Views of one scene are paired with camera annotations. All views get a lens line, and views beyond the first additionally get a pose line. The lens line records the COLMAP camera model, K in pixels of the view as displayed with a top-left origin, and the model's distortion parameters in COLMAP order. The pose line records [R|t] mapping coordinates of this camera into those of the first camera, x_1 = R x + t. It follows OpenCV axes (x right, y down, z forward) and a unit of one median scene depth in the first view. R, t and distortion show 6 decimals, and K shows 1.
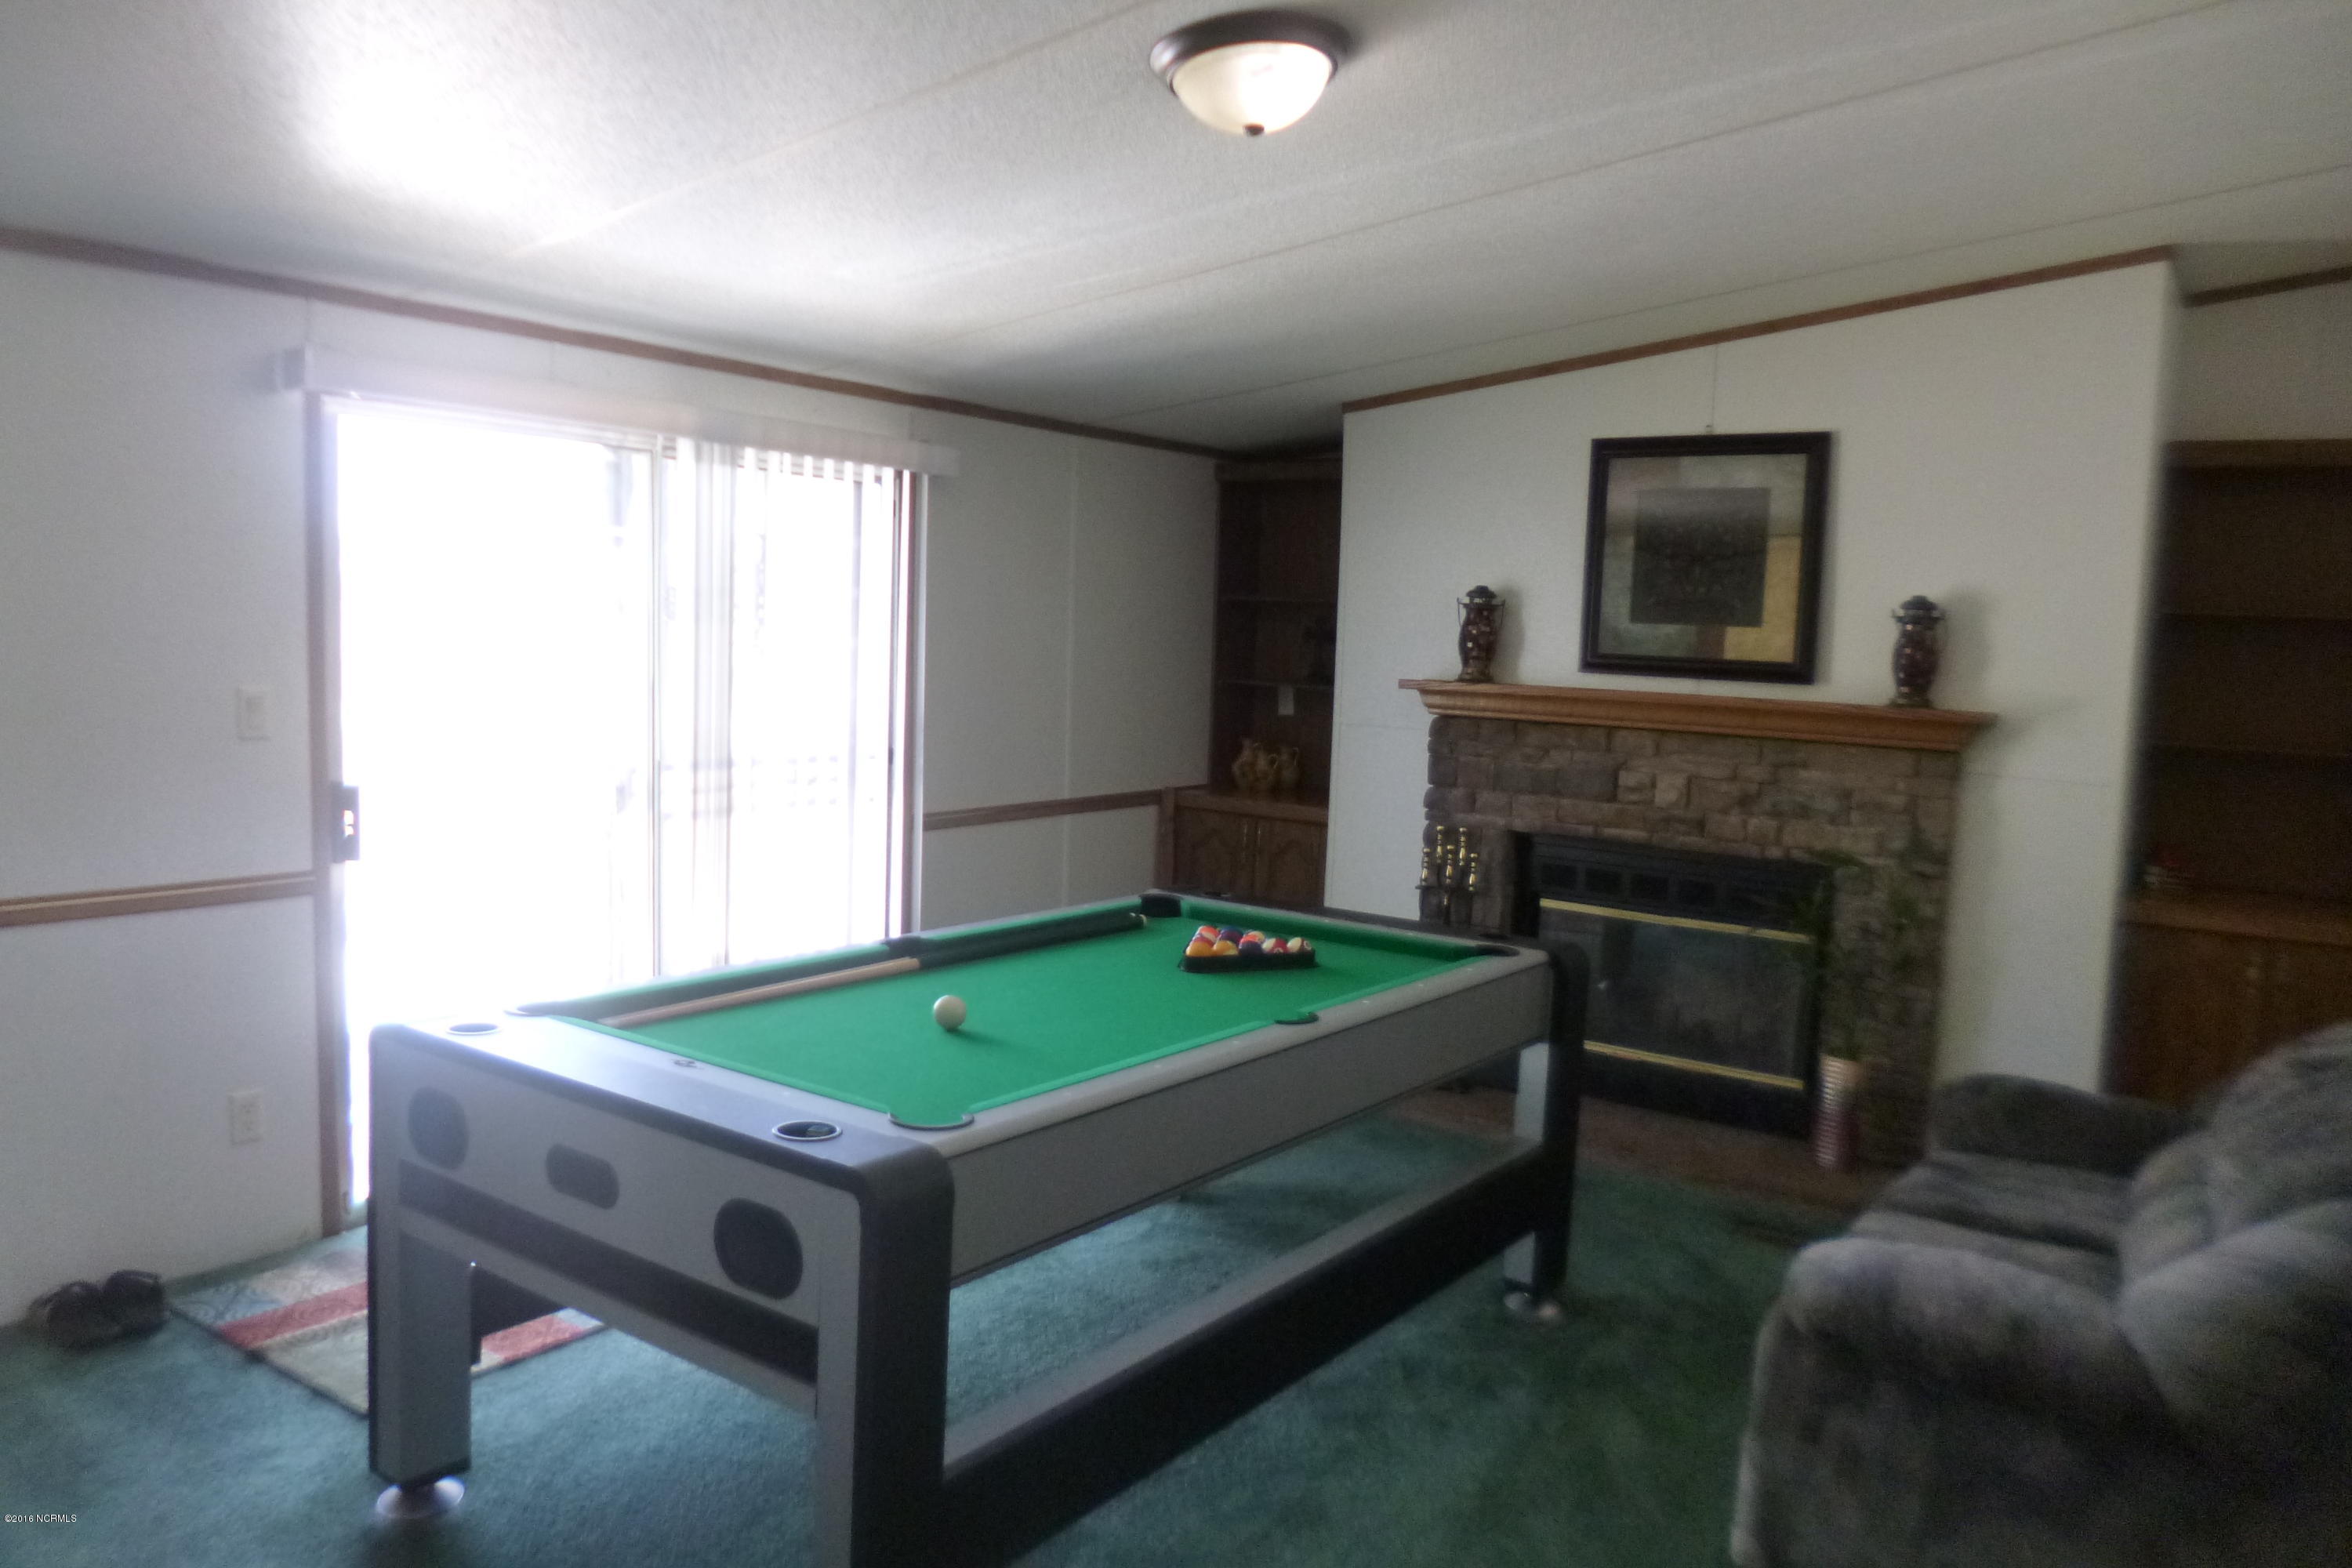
lens RADIAL K [[1715.3, 0, 1131.8], [0, 1715.3, 786.1], [0, 0, 1]] dist [-0.019404, 0.044314]
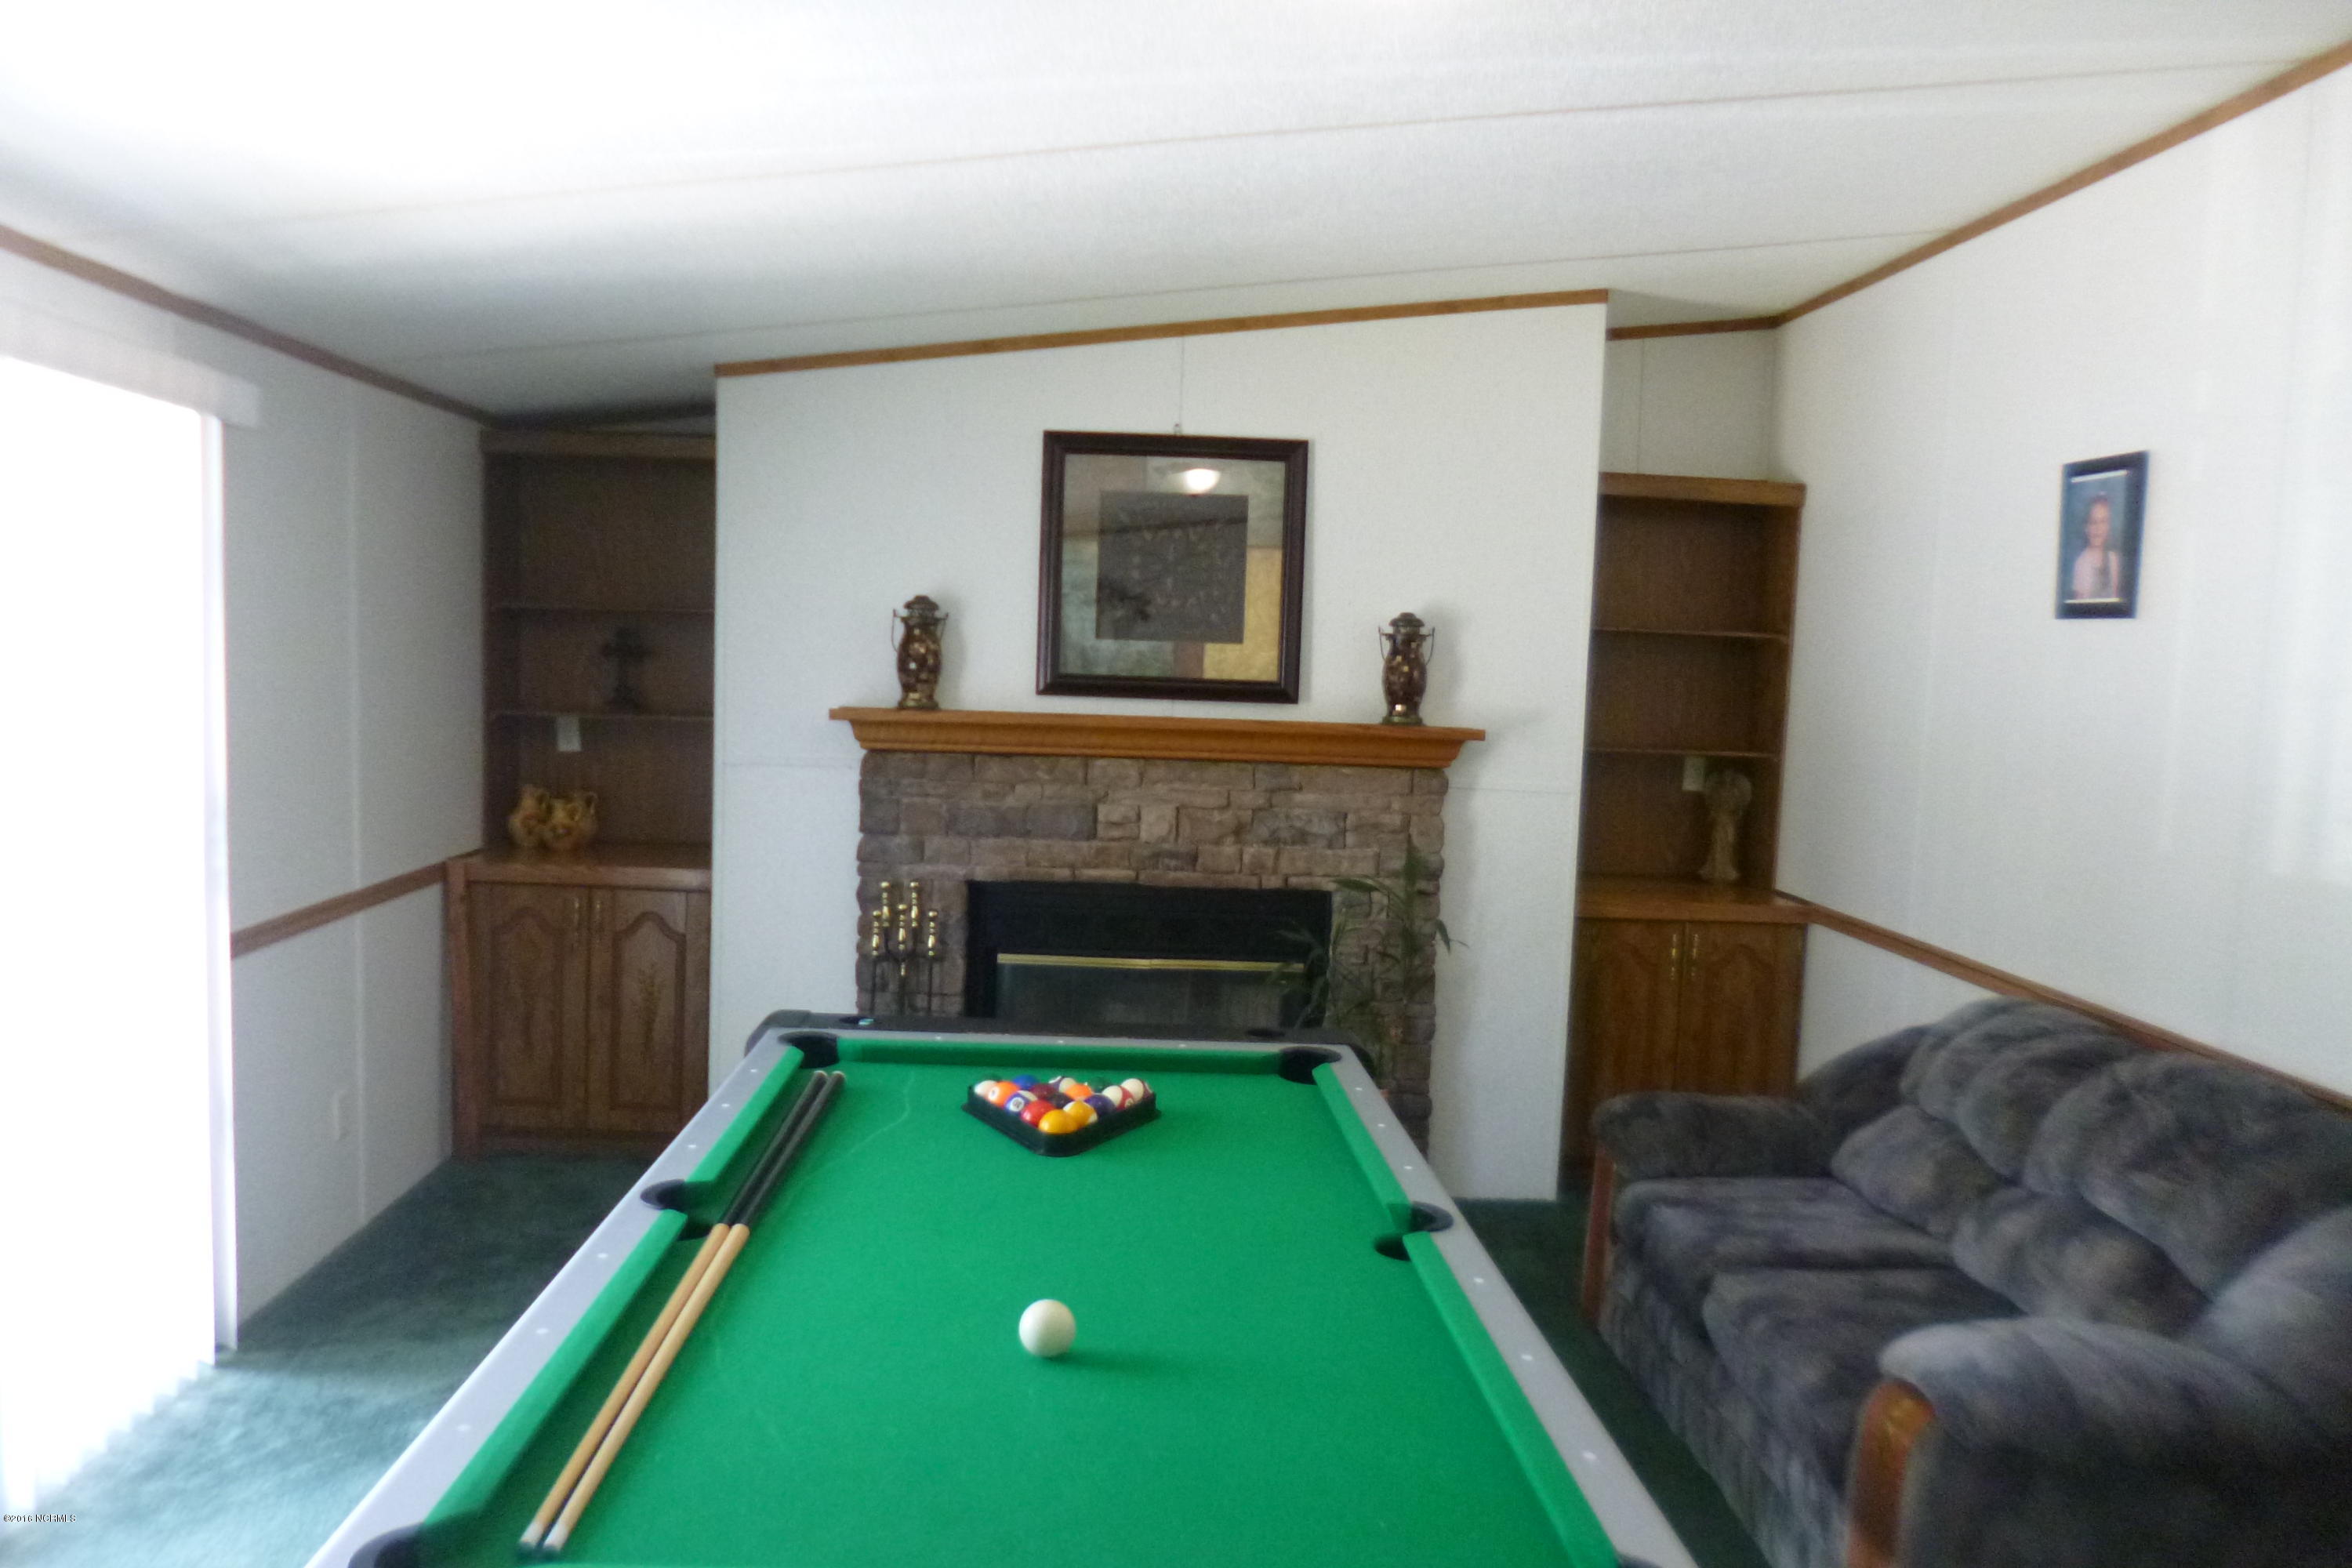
lens RADIAL K [[1715.3, 0, 1131.8], [0, 1715.3, 786.1], [0, 0, 1]] dist [-0.019404, 0.044314]
pose [[0.791500, -0.060524, 0.608165, -0.246689], [0.057531, 0.998044, 0.024451, -0.039579], [-0.608456, 0.015635, 0.793434, 0.279597]]
